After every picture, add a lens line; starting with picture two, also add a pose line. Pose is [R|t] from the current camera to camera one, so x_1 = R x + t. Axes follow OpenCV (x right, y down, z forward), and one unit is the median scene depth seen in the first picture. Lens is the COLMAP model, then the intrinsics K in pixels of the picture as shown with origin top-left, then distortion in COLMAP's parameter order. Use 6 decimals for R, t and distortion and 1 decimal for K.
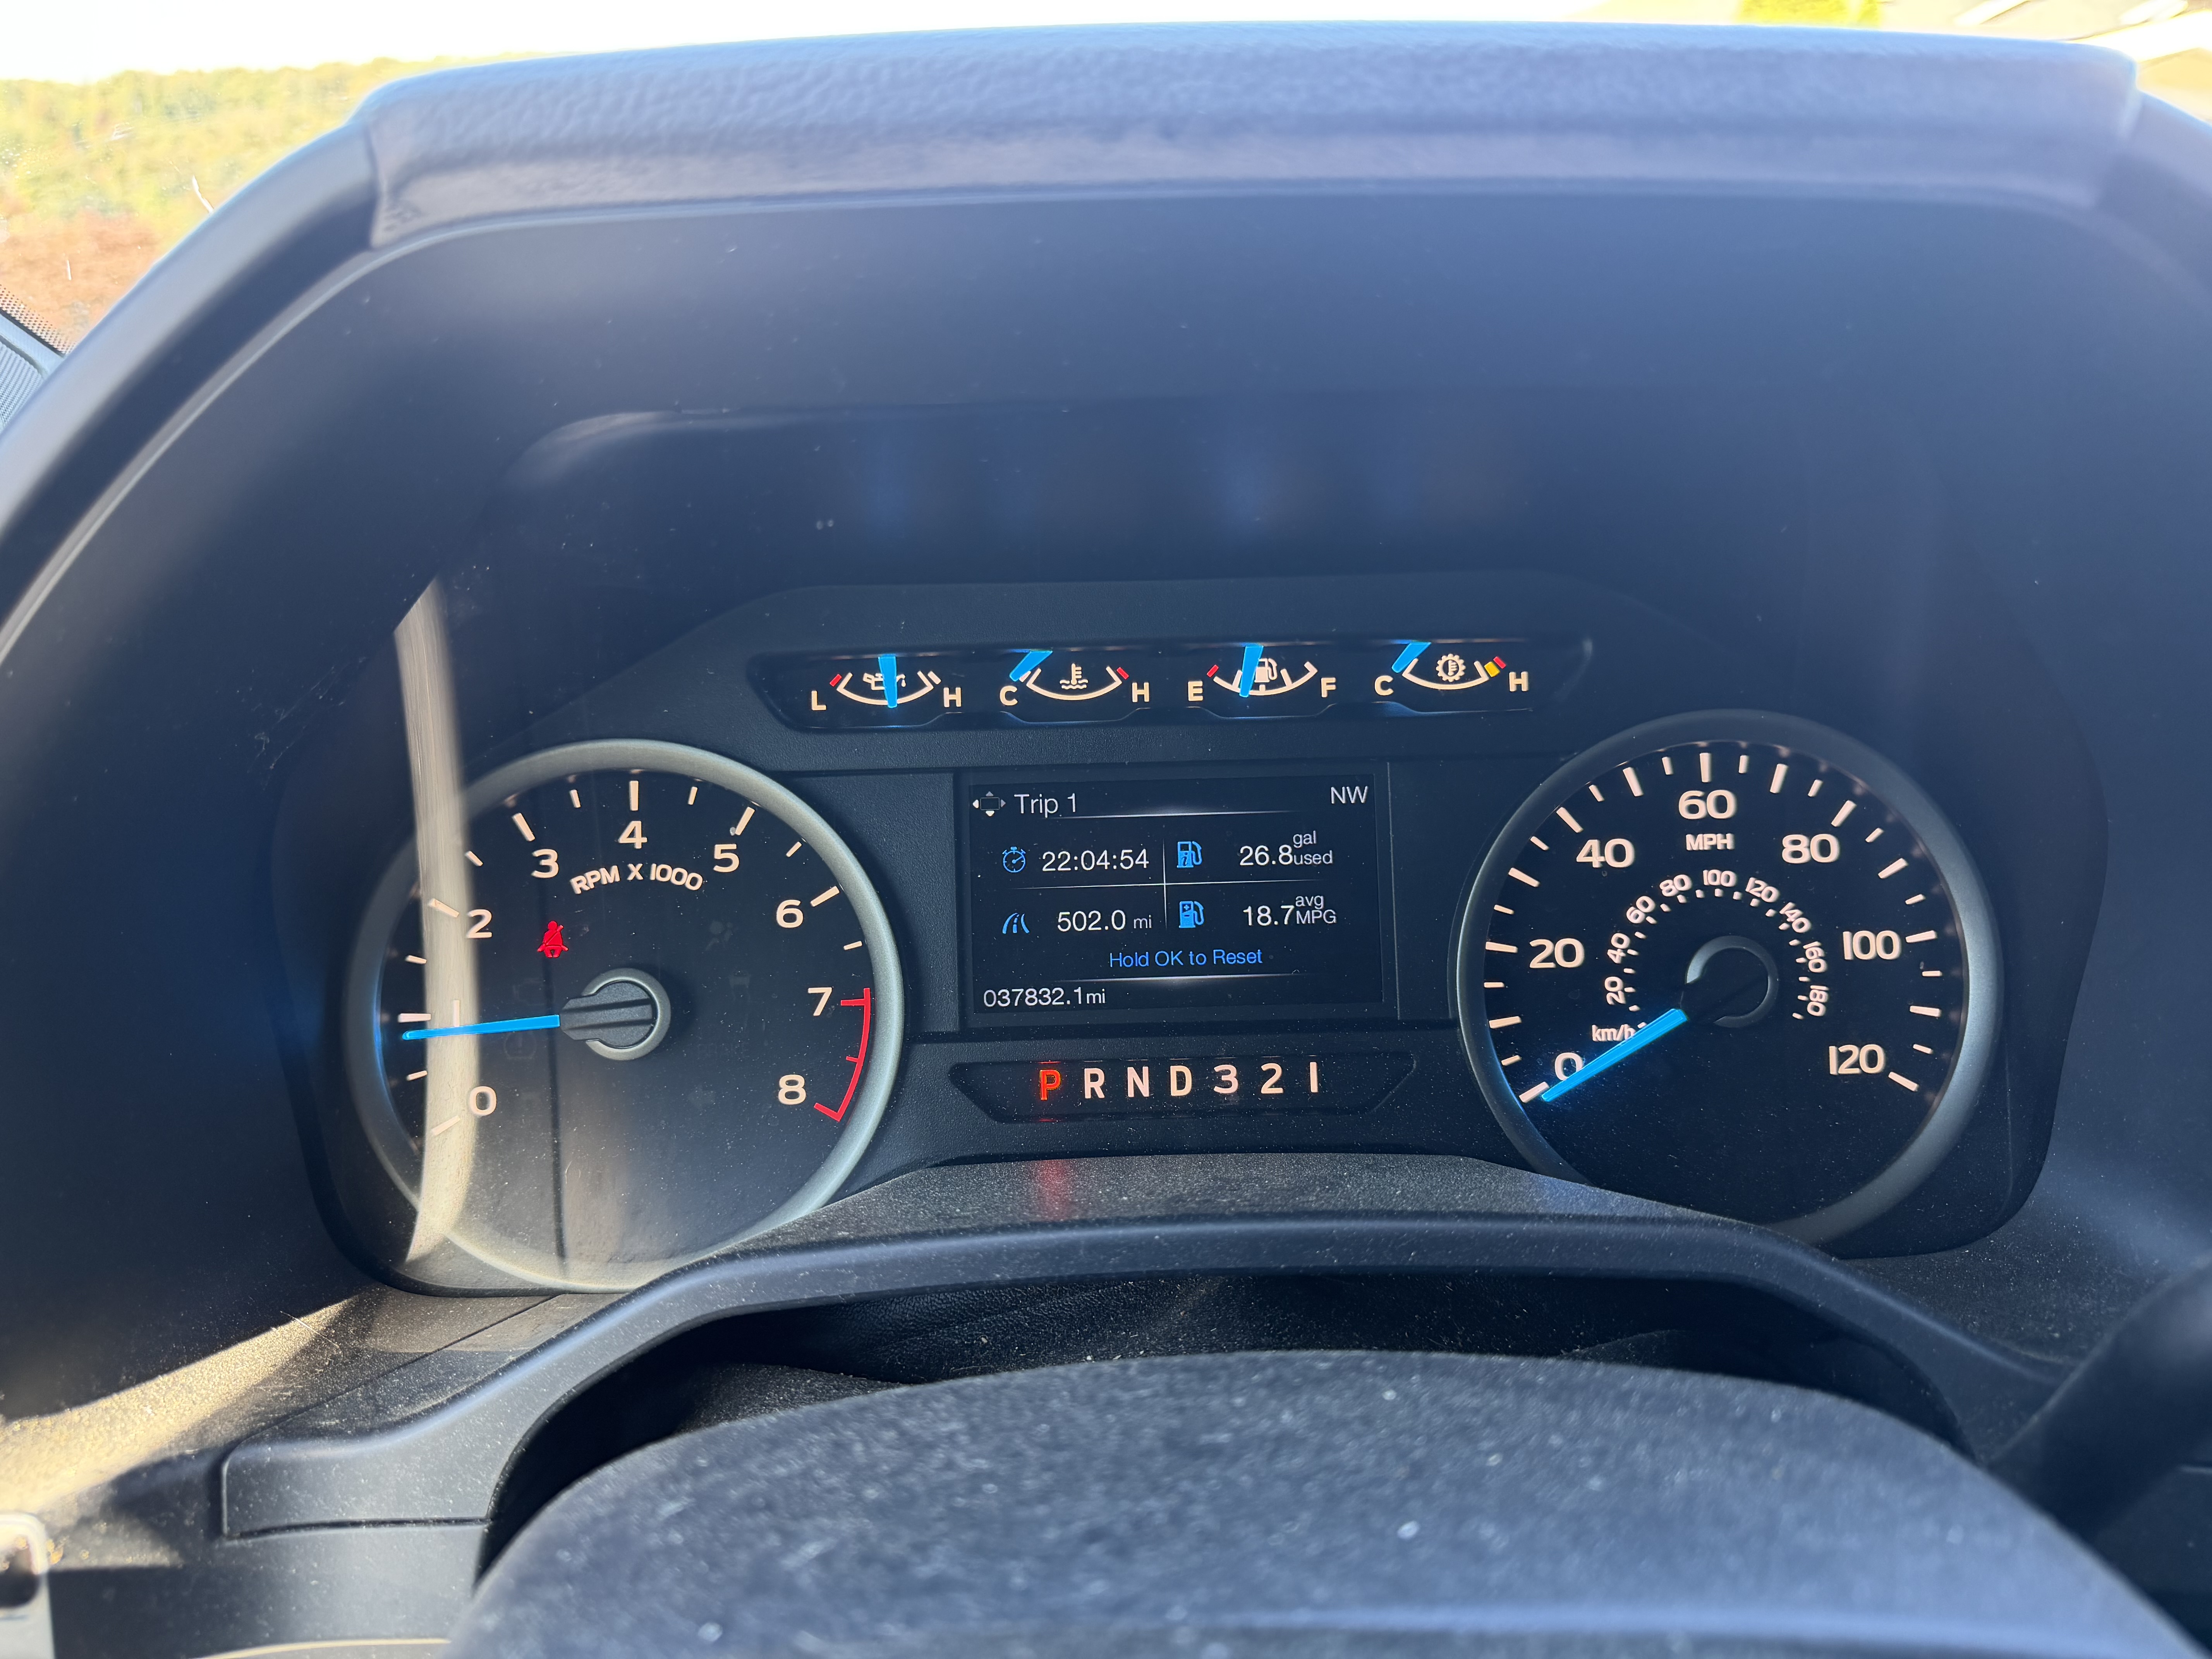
lens RADIAL K [[1573.6, 0, 1102.2], [0, 1573.6, 831.8], [0, 0, 1]] dist [-0.002564, -0.002642]
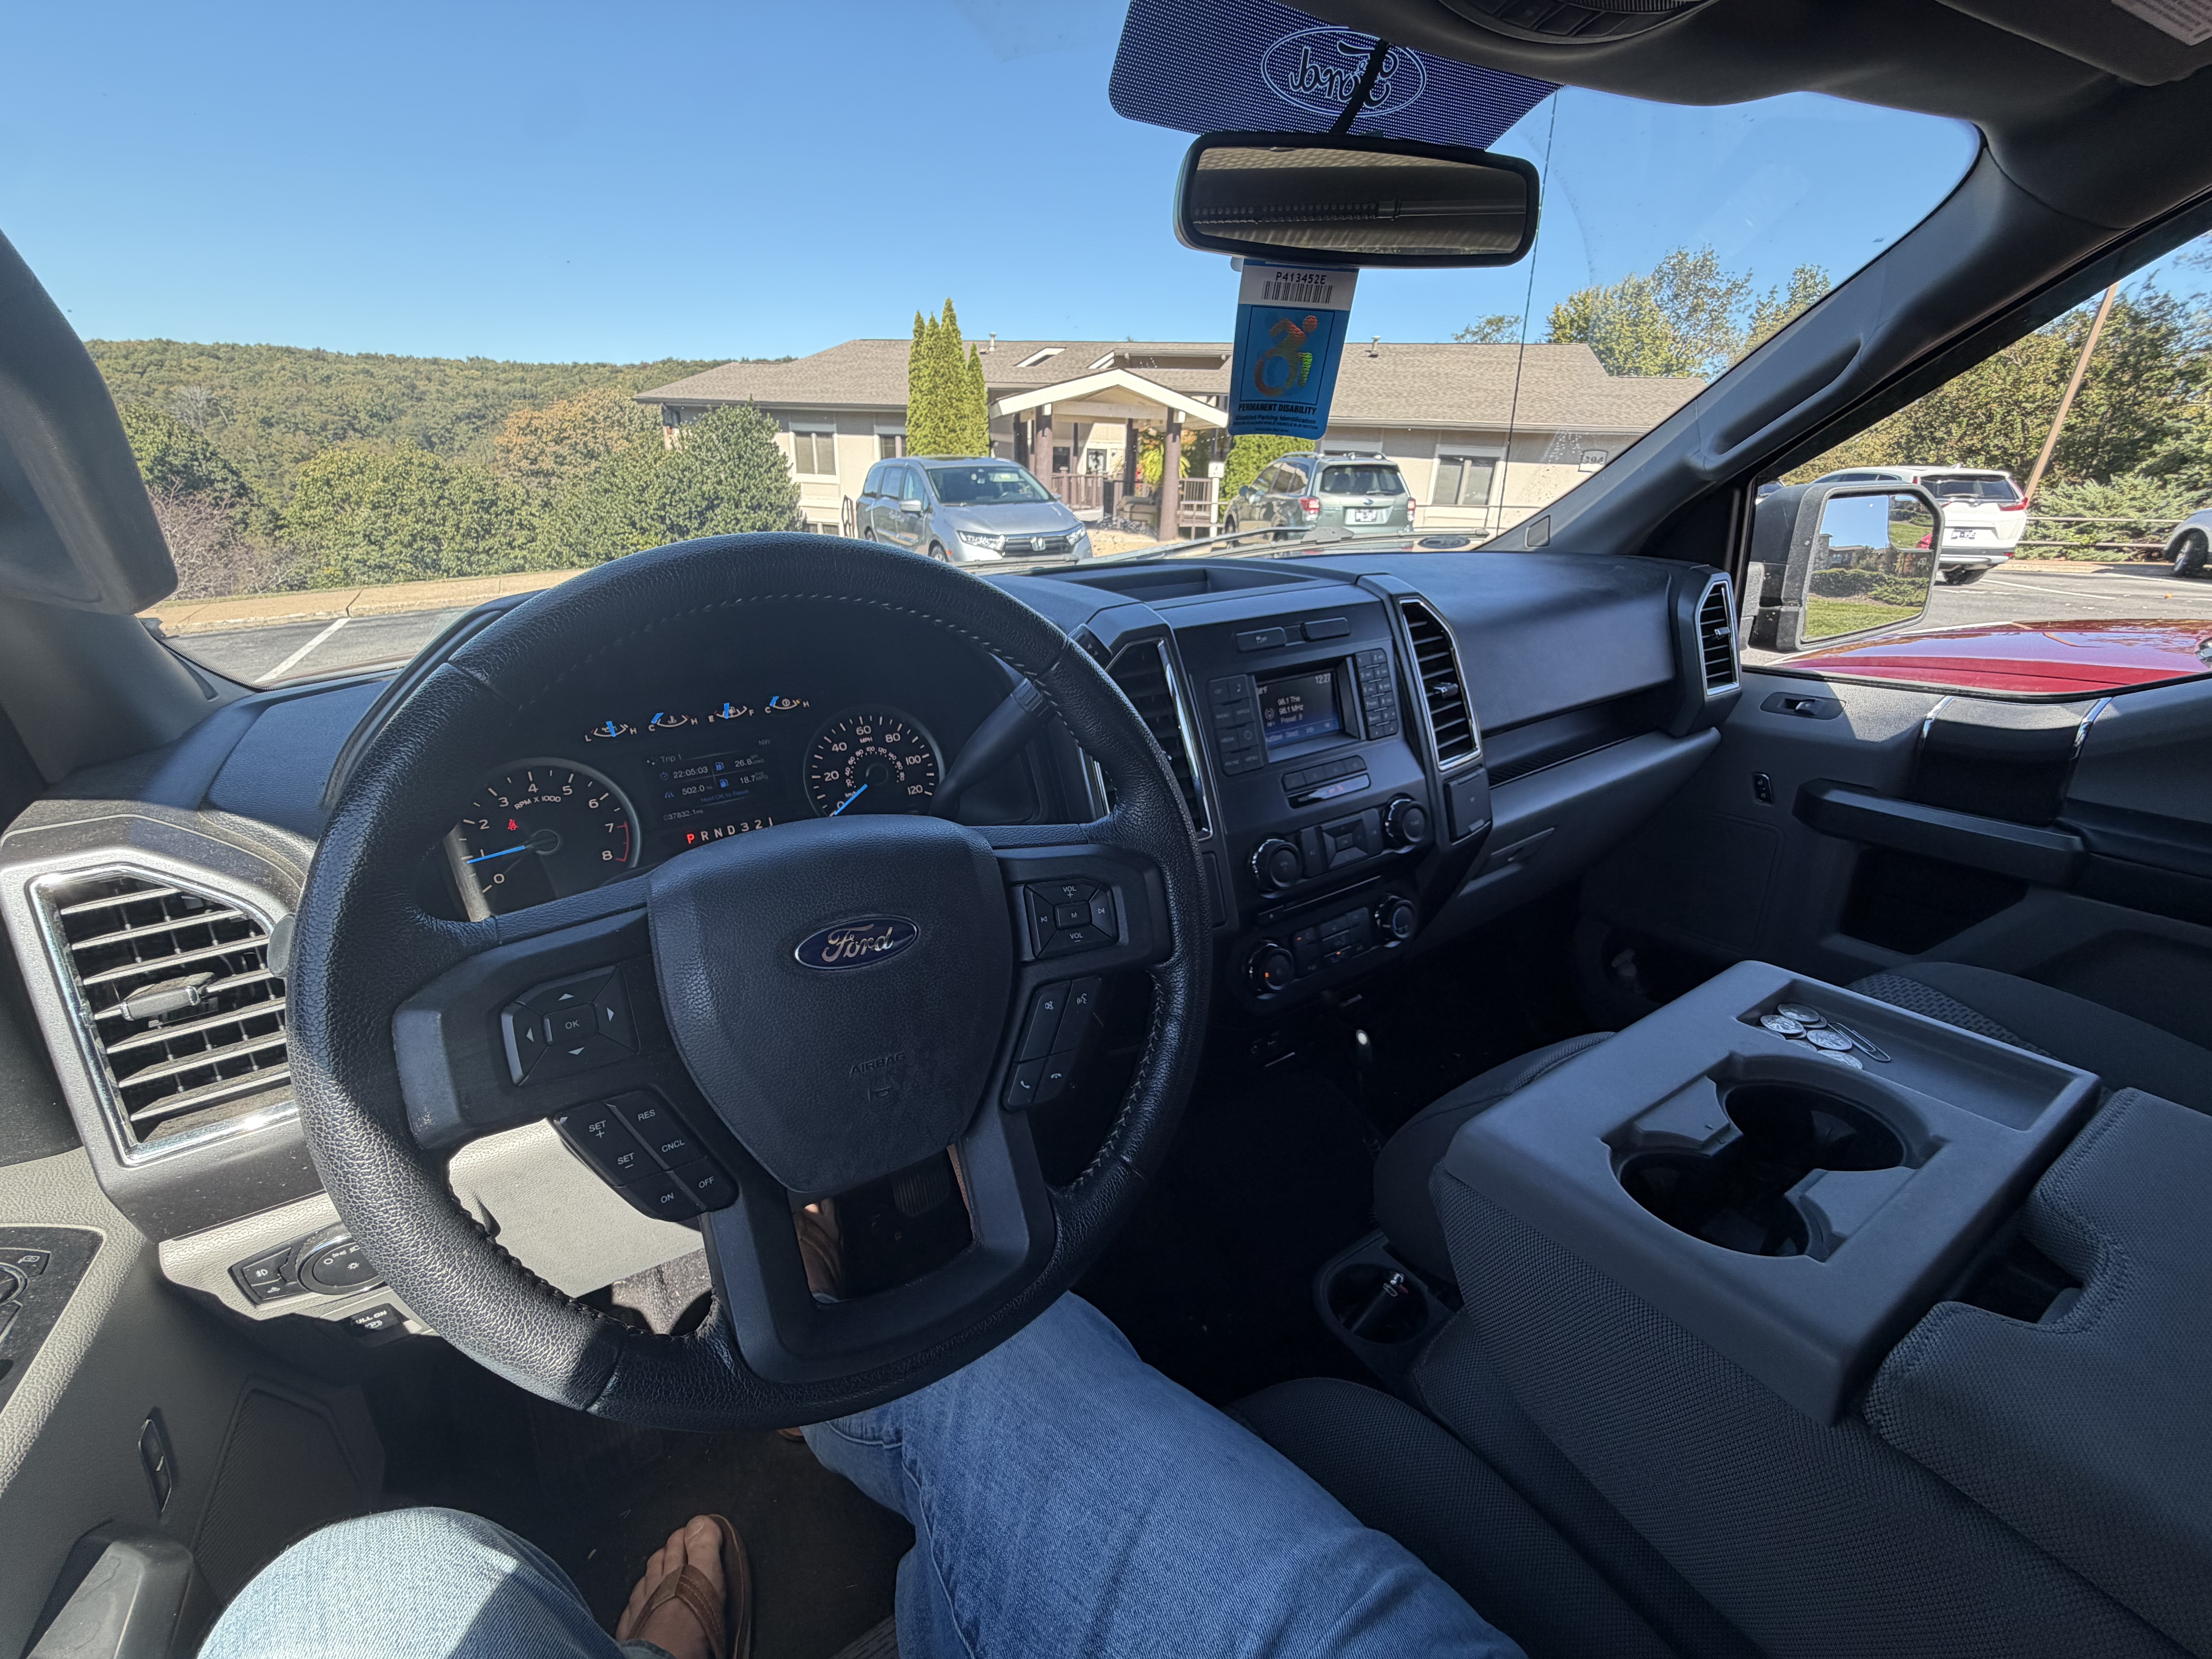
lens RADIAL K [[881.2, 0, 1111.5], [0, 881.2, 836.4], [0, 0, 1]] dist [0.002536, 0.000324]
pose [[0.861988, -0.201094, 0.465335, -0.138219], [0.161520, 0.979061, 0.123900, 0.065956], [-0.480507, -0.031639, 0.876420, -1.143726]]
